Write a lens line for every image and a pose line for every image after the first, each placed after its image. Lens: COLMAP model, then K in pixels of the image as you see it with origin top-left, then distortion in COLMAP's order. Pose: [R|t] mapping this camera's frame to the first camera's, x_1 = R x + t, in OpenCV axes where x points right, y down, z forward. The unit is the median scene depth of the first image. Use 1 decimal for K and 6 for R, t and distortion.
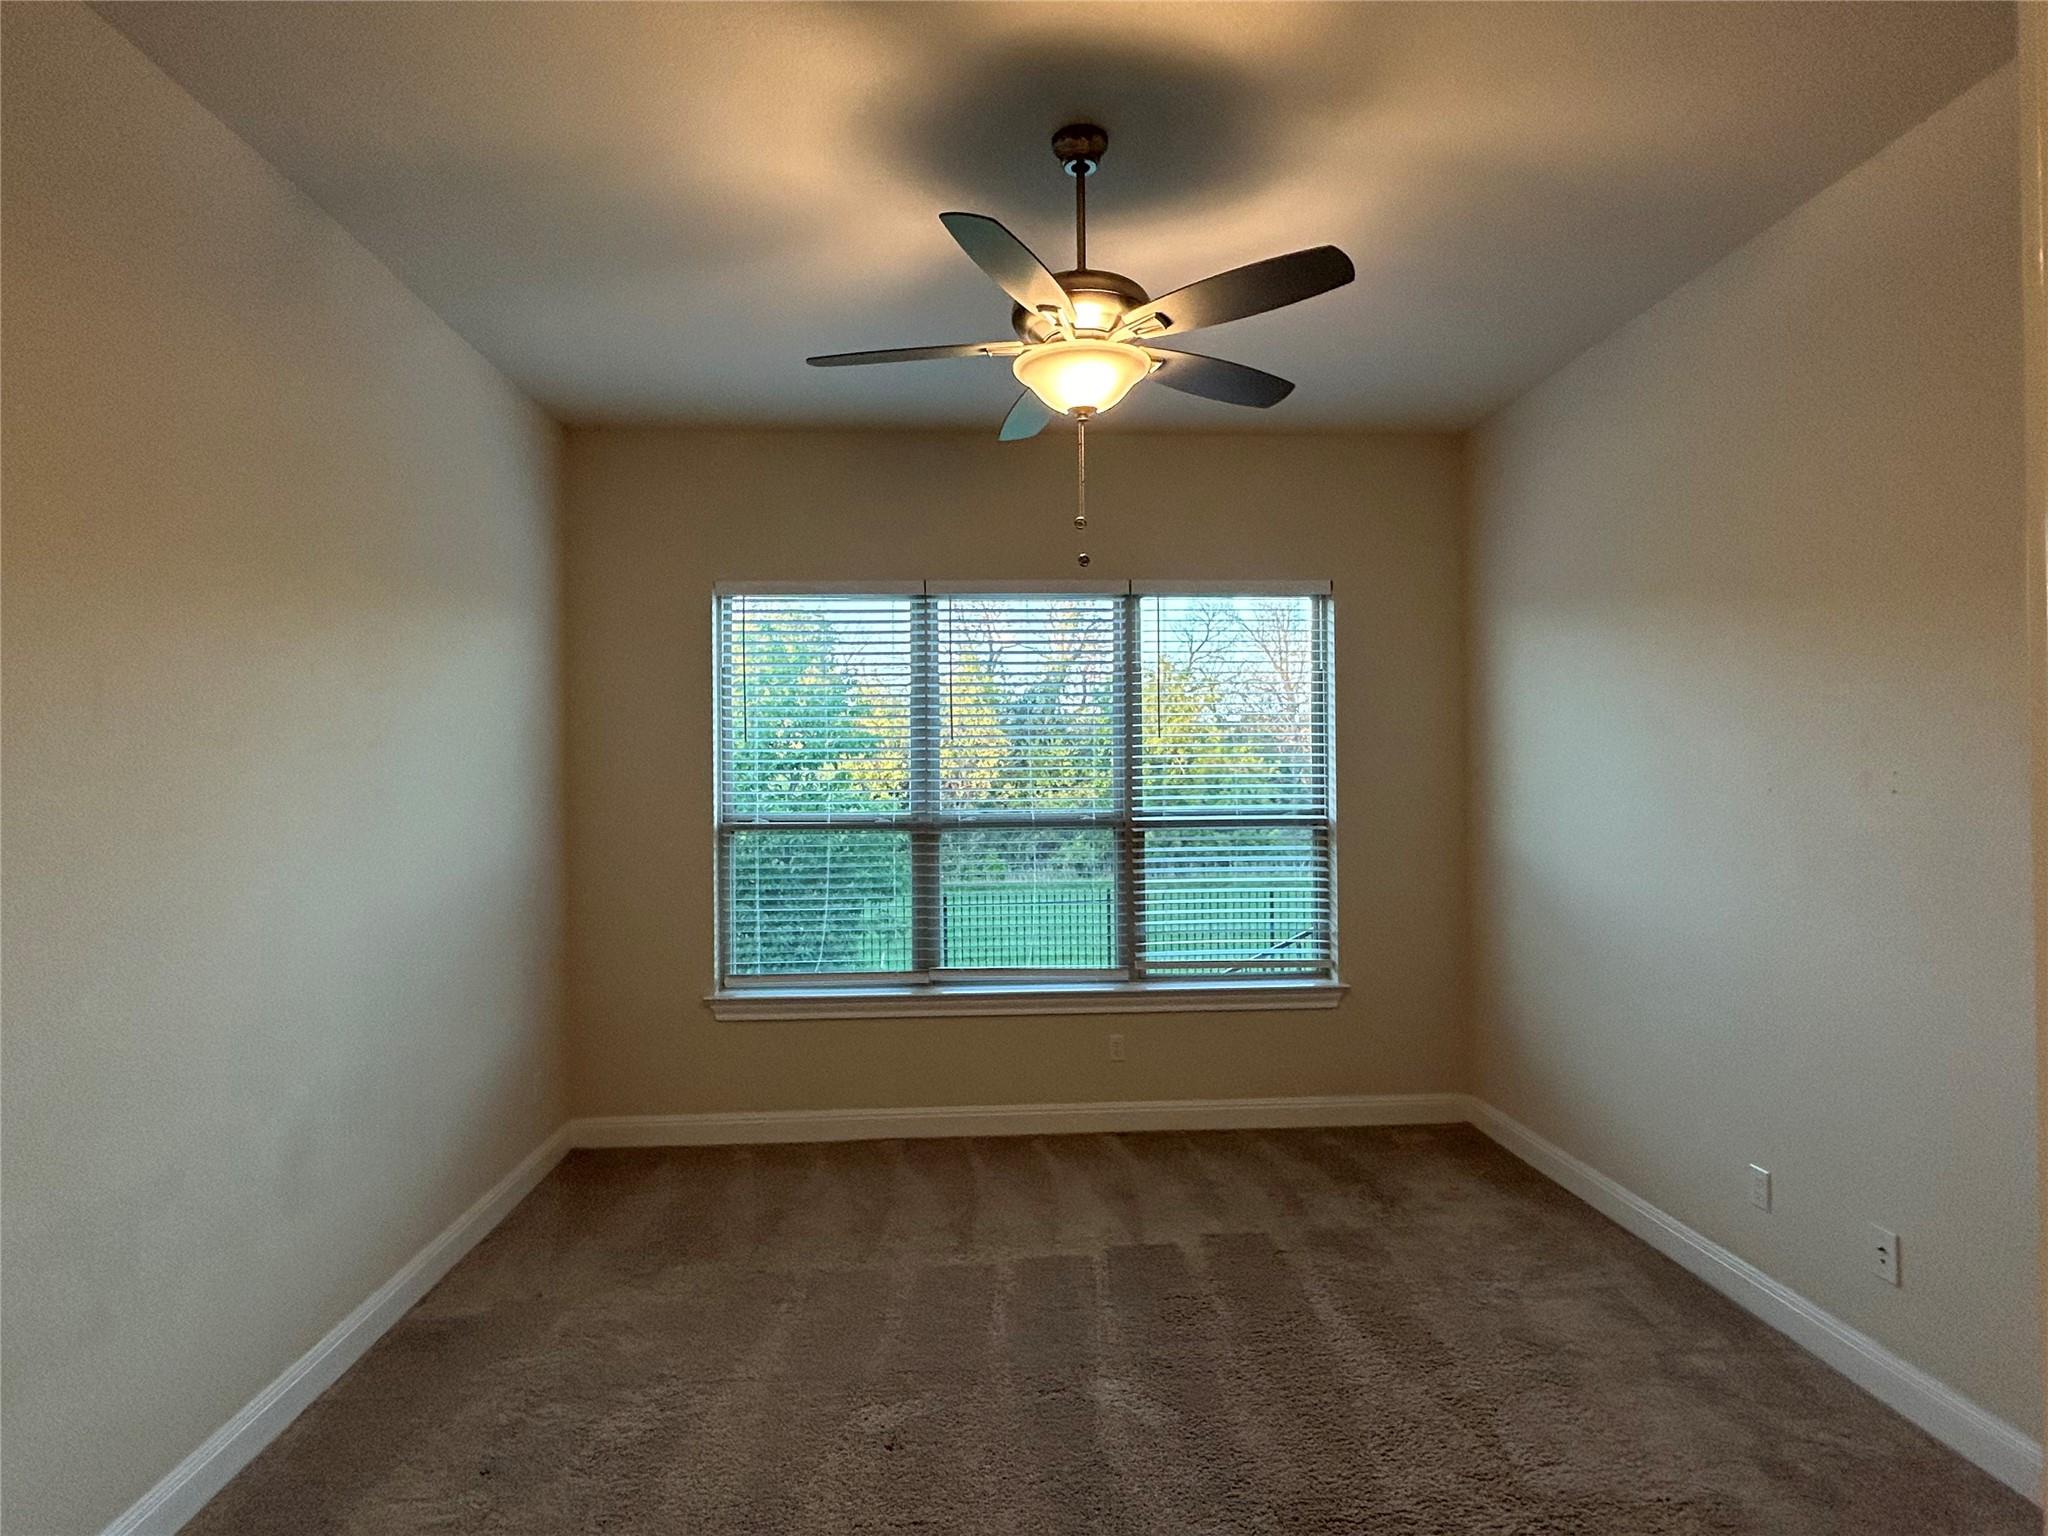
lens RADIAL K [[1055.8, 0, 1015.5], [0, 1055.8, 766.1], [0, 0, 1]] dist [-0.004911, 0.001697]
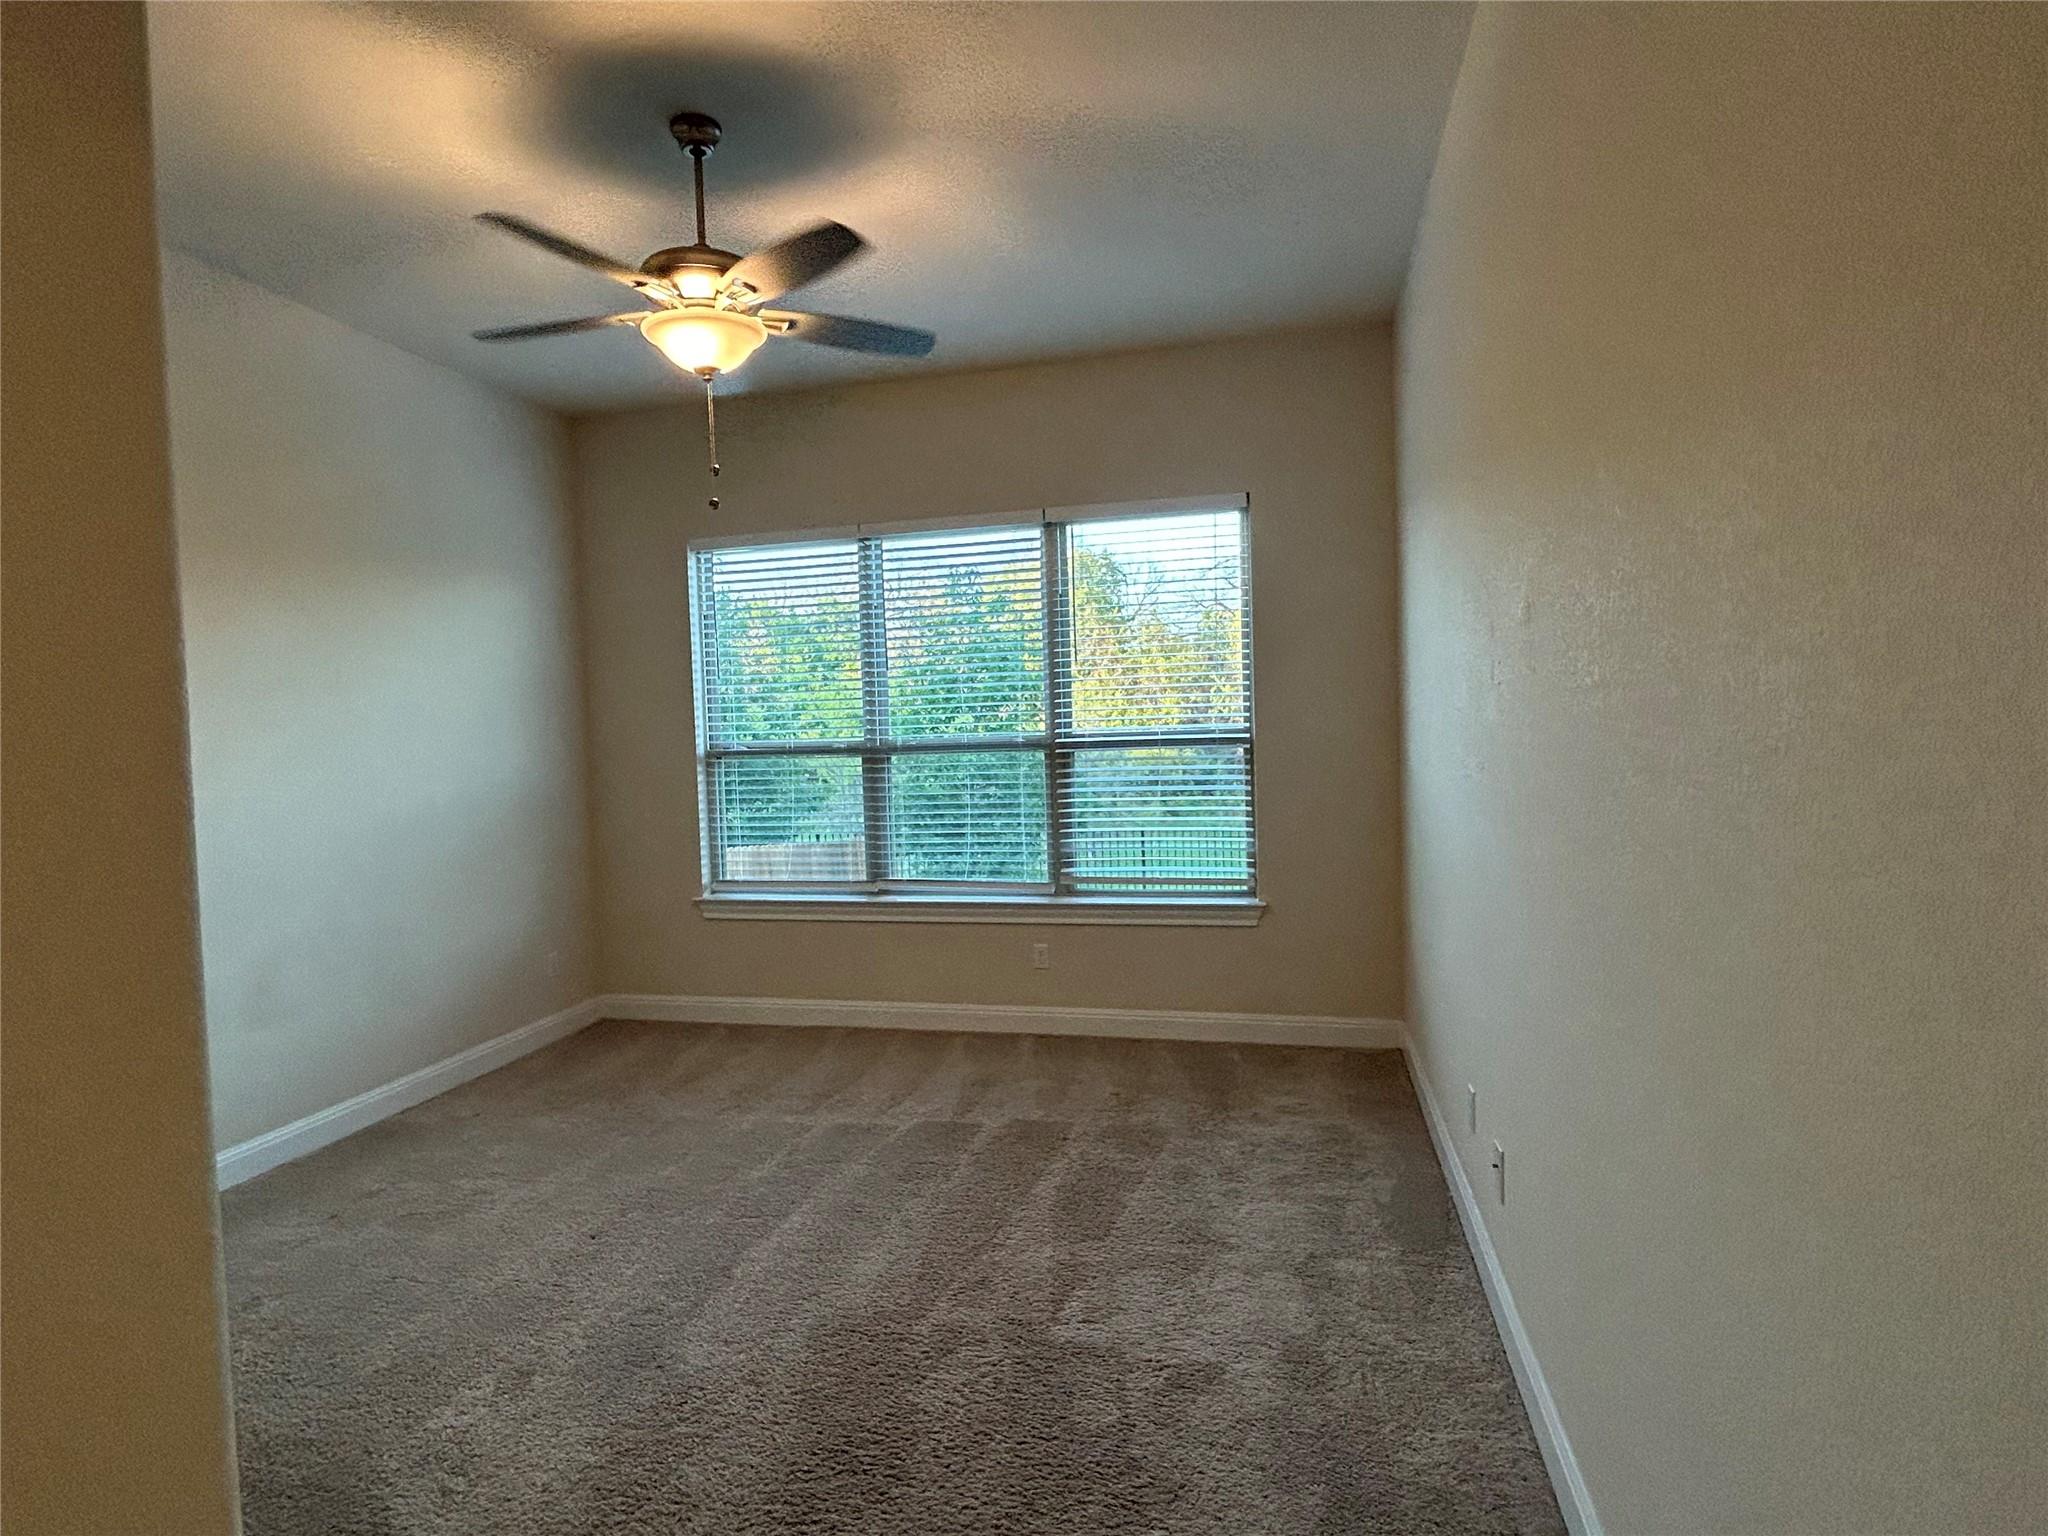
lens RADIAL K [[1055.8, 0, 1015.5], [0, 1055.8, 766.1], [0, 0, 1]] dist [-0.004911, 0.001697]
pose [[0.956901, -0.010086, -0.290241, 0.391694], [0.026704, 0.998218, 0.053355, 0.019771], [0.289186, -0.058806, 0.955465, -0.008423]]
